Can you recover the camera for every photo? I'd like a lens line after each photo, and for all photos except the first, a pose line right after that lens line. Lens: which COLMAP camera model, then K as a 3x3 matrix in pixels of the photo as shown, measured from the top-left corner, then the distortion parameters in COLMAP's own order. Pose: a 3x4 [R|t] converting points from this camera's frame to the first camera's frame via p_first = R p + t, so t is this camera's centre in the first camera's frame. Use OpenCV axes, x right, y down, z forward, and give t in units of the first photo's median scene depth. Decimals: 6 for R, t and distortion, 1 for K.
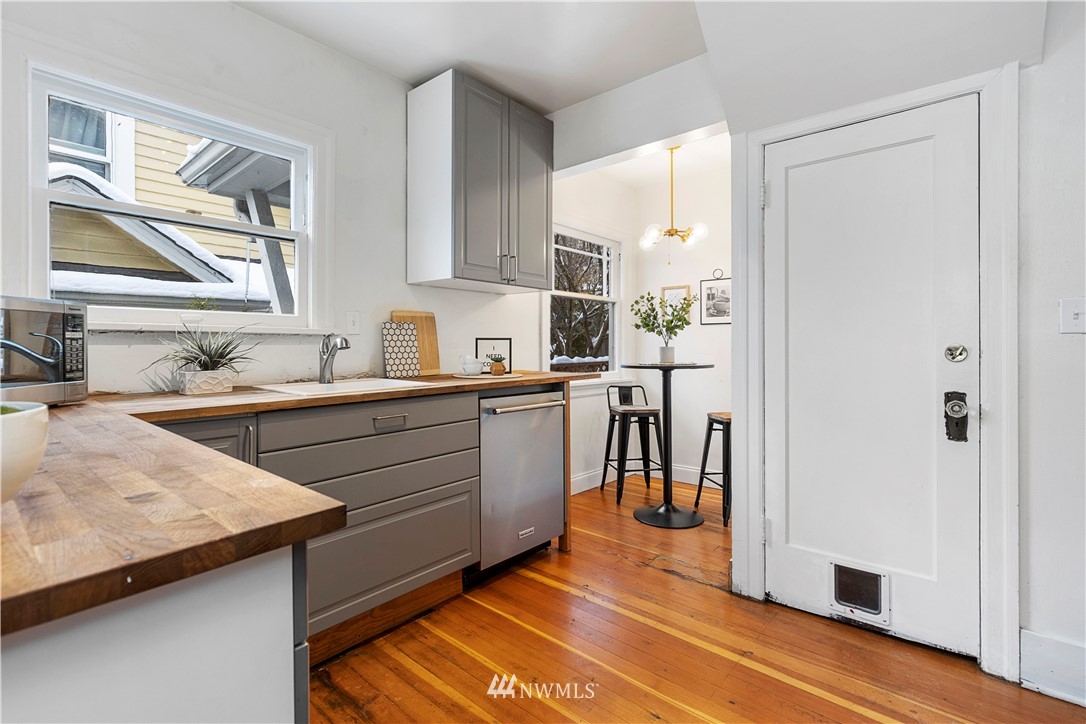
lens RADIAL K [[494.8, 0, 534.7], [0, 494.8, 348.6], [0, 0, 1]] dist [0.009075, -0.000207]
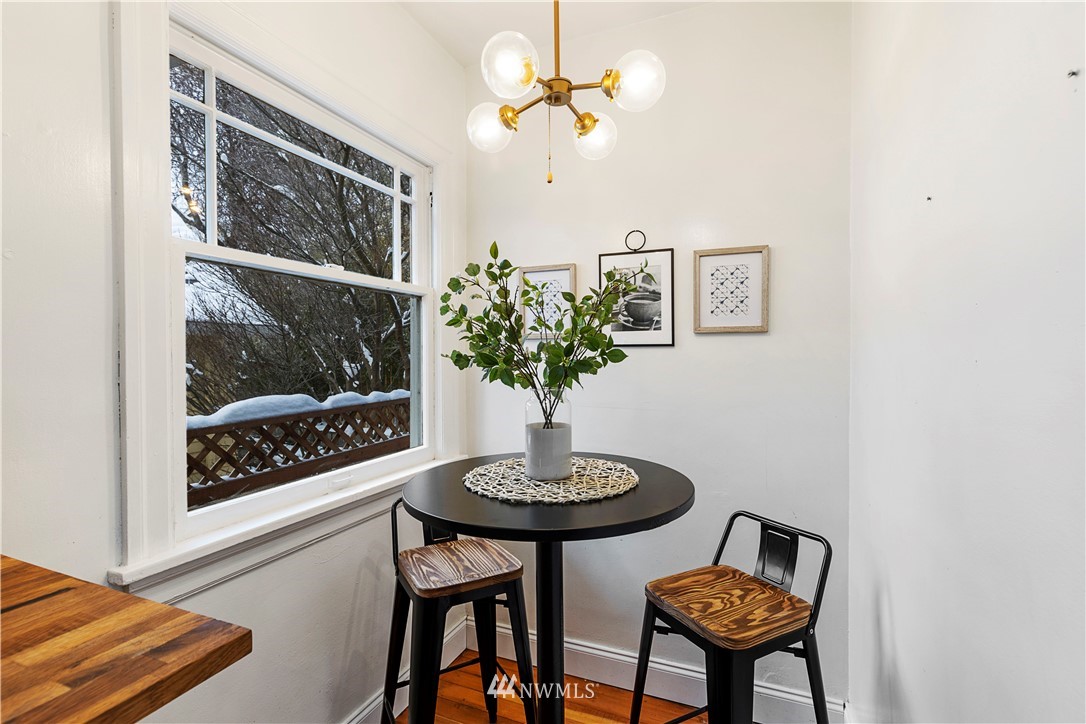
lens RADIAL K [[494.8, 0, 534.7], [0, 494.8, 348.6], [0, 0, 1]] dist [0.009075, -0.000207]
pose [[0.951848, -0.000111, 0.306571, 0.155475], [0.004513, 0.999897, -0.013652, -0.048329], [-0.306537, 0.014379, 0.951750, 0.678590]]
